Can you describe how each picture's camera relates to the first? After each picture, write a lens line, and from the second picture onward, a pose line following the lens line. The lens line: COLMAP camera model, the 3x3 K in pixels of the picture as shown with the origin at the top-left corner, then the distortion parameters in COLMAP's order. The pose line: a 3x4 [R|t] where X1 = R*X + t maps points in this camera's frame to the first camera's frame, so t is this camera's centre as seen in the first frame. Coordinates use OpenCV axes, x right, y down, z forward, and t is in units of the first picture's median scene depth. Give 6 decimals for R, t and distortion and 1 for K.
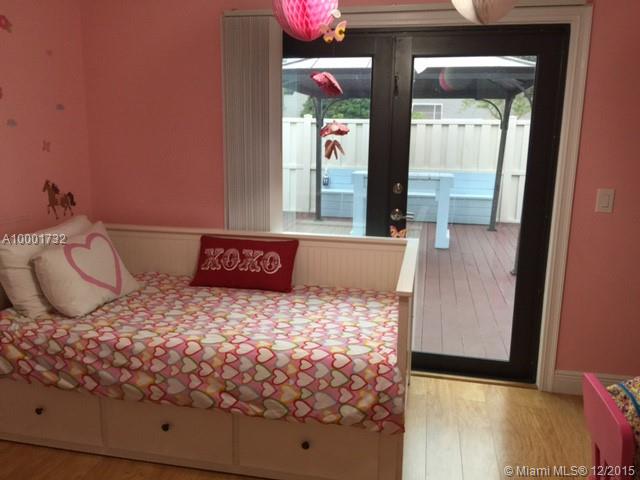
lens RADIAL K [[539.0, 0, 319.3], [0, 539.0, 239.3], [0, 0, 1]] dist [-0.006905, -0.002167]
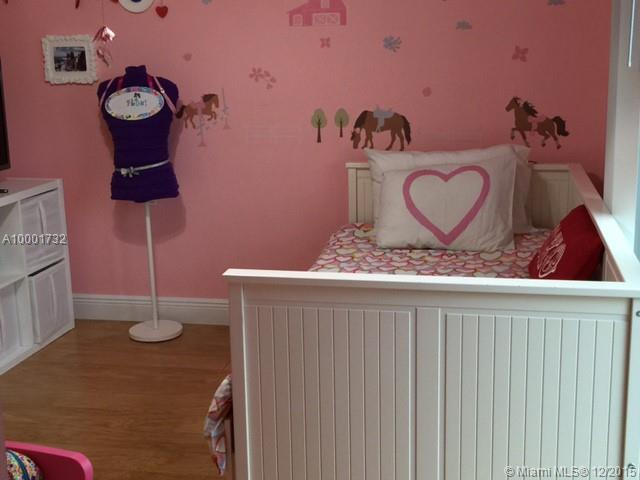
lens RADIAL K [[895.9, 0, 319.8], [0, 895.9, 240.3], [0, 0, 1]] dist [0.055428, 0.000000]
pose [[0.005227, 0.214201, -0.976776, 0.822111], [-0.179585, 0.961109, 0.209805, -0.131520], [0.983729, 0.174318, 0.043491, 0.687669]]
